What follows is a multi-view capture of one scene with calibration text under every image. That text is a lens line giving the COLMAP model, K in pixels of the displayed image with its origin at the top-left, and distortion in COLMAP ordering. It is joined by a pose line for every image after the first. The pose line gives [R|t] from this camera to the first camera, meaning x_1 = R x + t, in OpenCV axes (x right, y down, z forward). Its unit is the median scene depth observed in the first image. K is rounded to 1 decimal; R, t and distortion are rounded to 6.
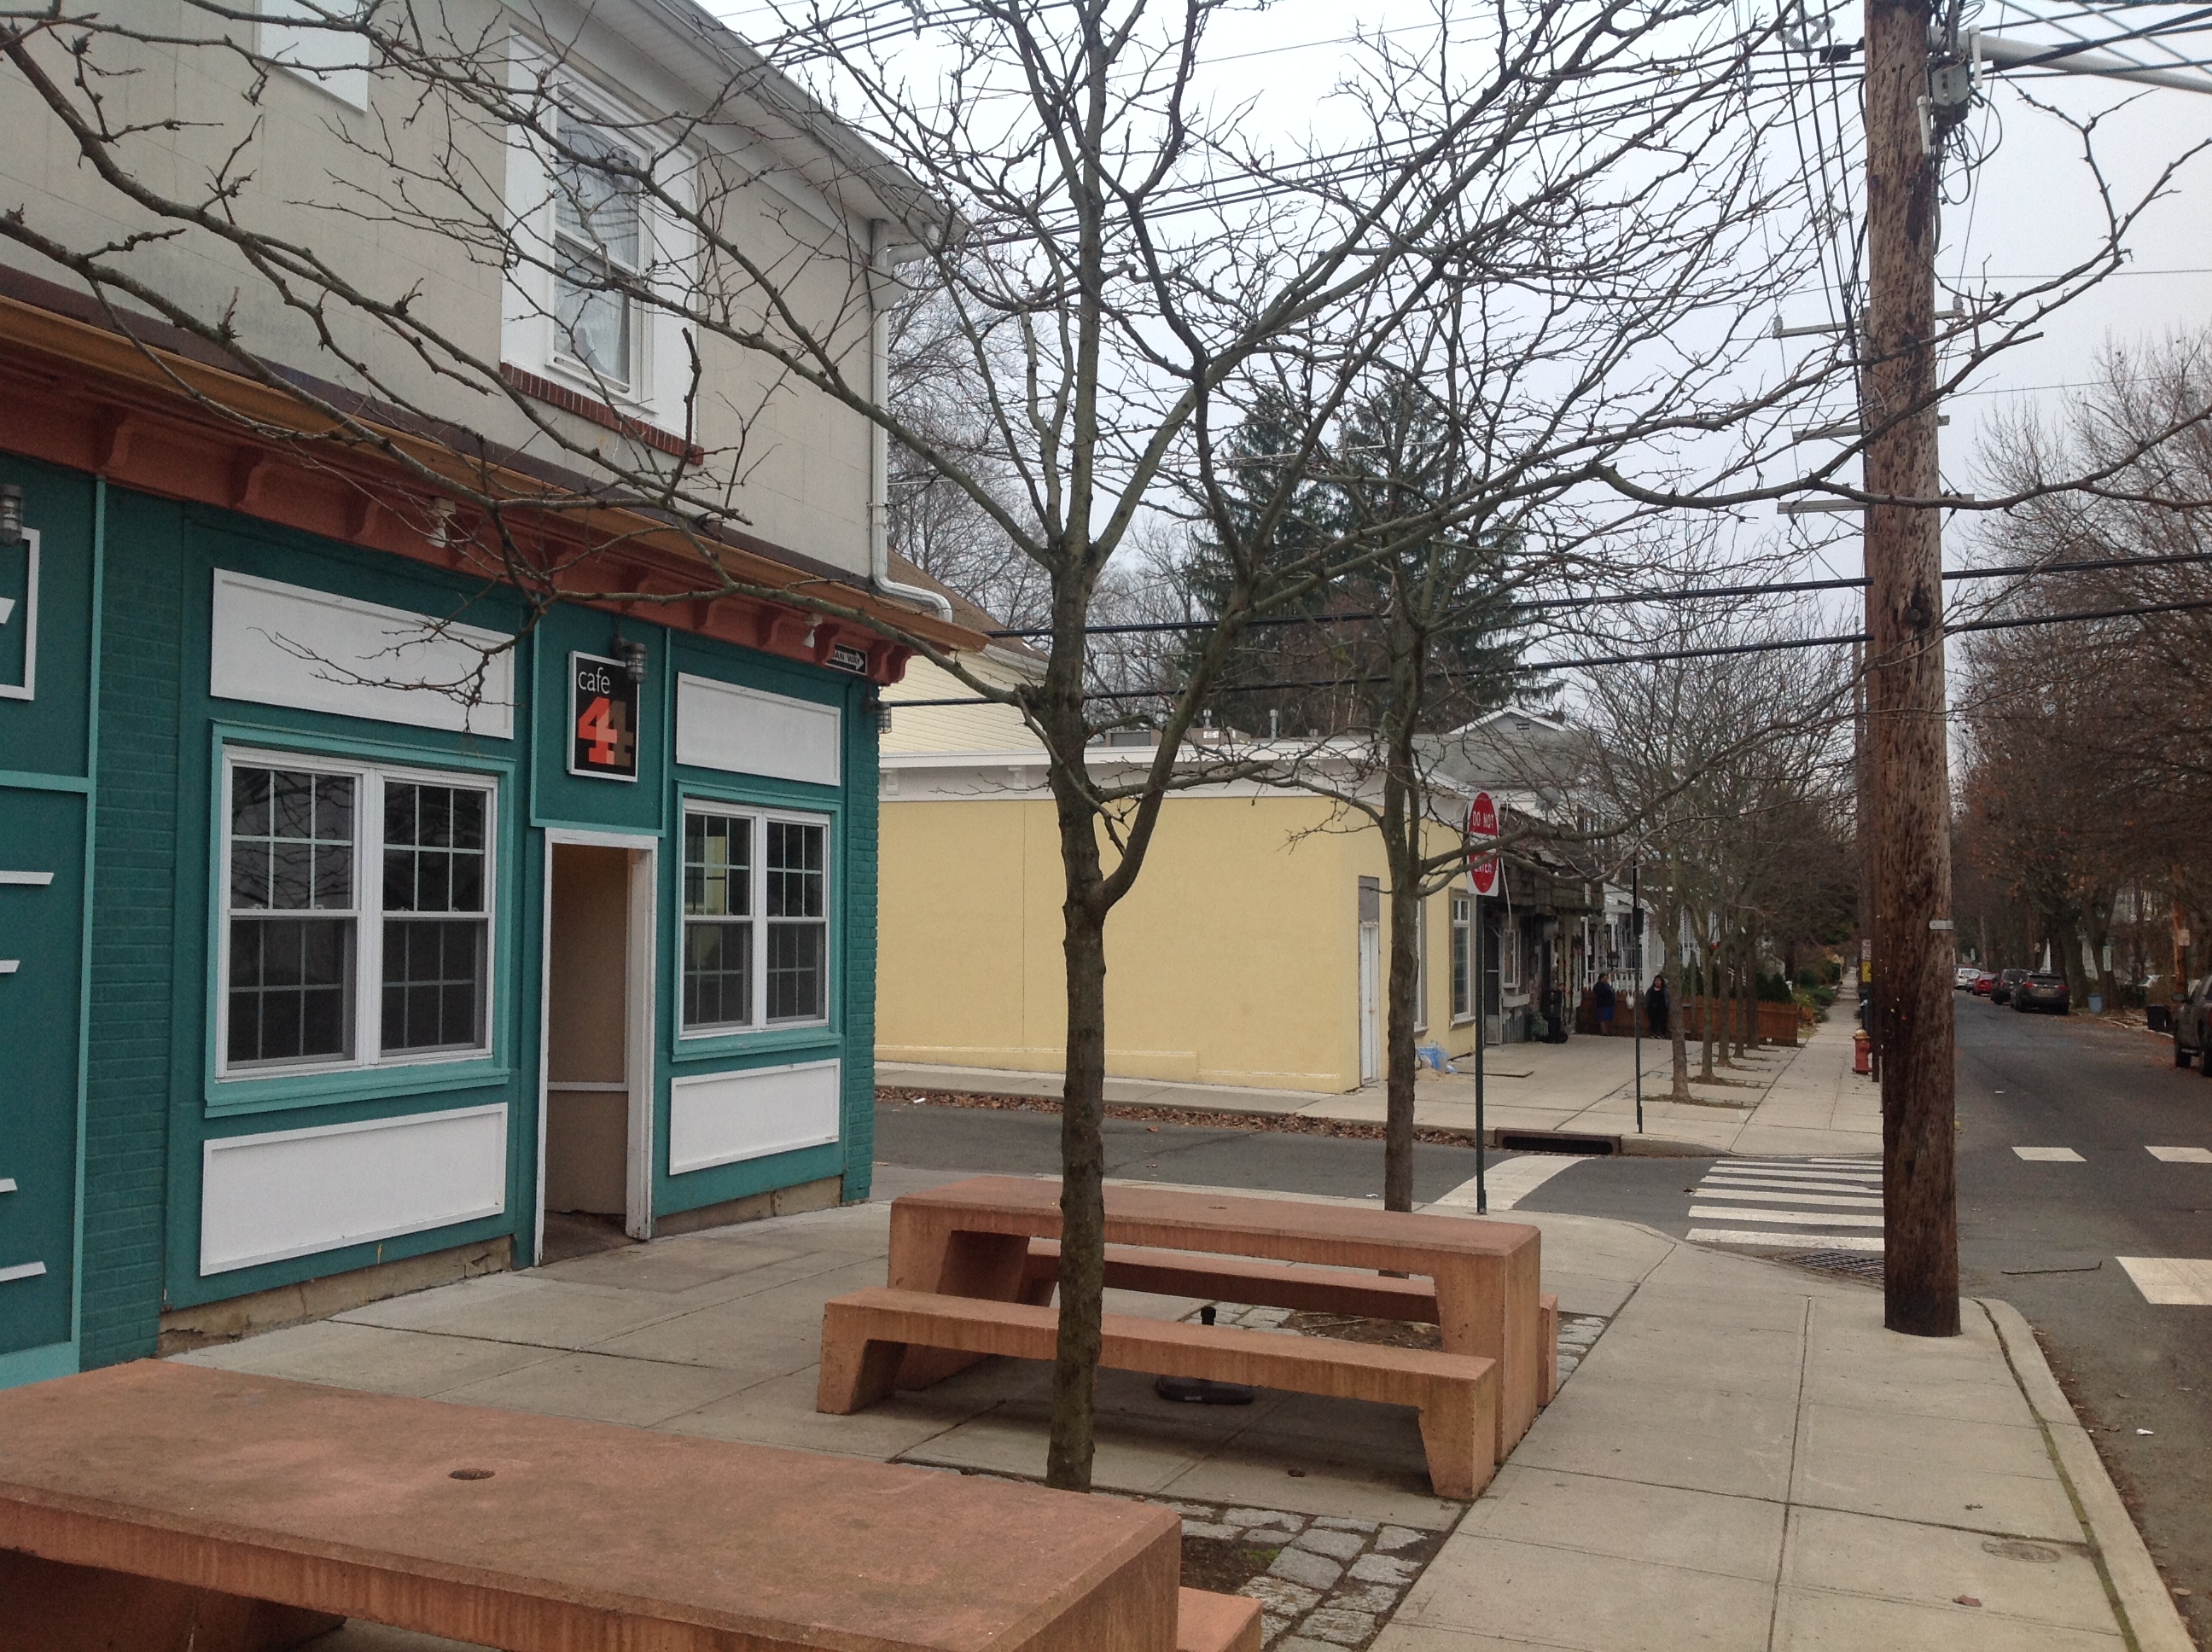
lens RADIAL K [[2250.8, 0, 1105.9], [0, 2250.8, 828.3], [0, 0, 1]] dist [0.067988, 0.000000]
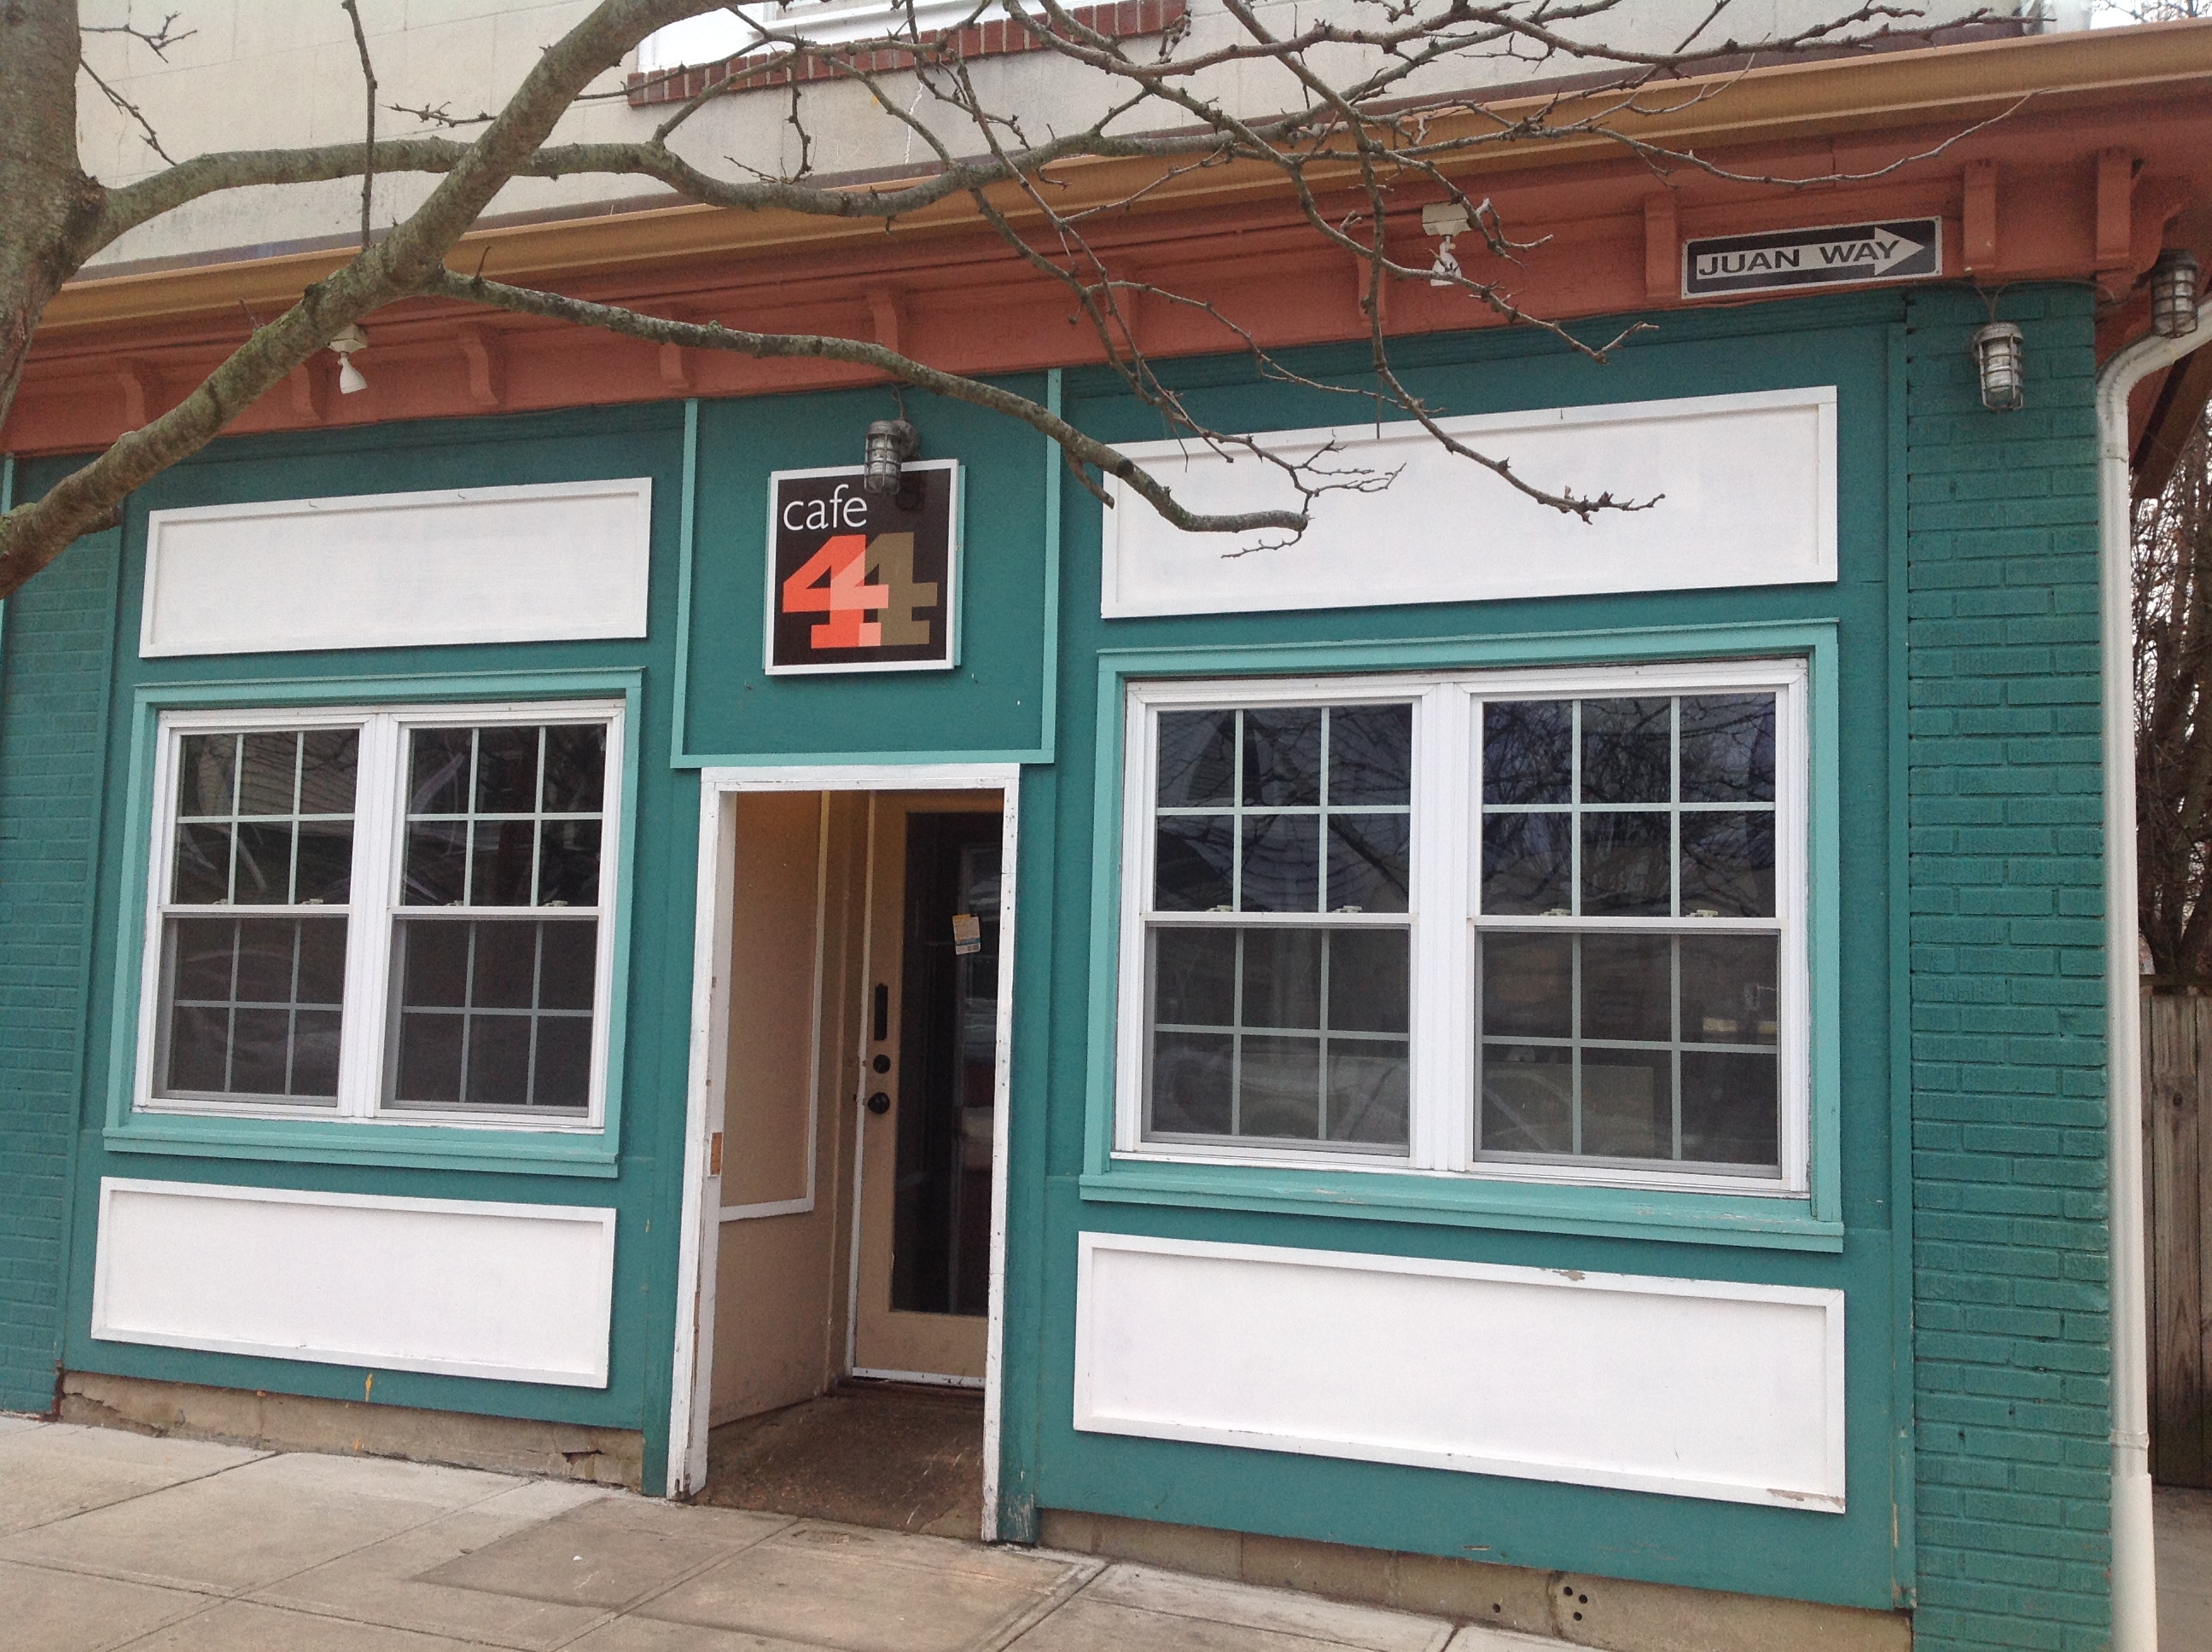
lens RADIAL K [[2250.8, 0, 1098.4], [0, 2250.8, 737.9], [0, 0, 1]] dist [0.067988, 0.000000]
pose [[-0.063044, -0.093525, -0.993619, 0.350242], [0.030751, 0.994945, -0.095601, 0.052300], [0.997537, -0.036582, -0.059849, 1.123846]]
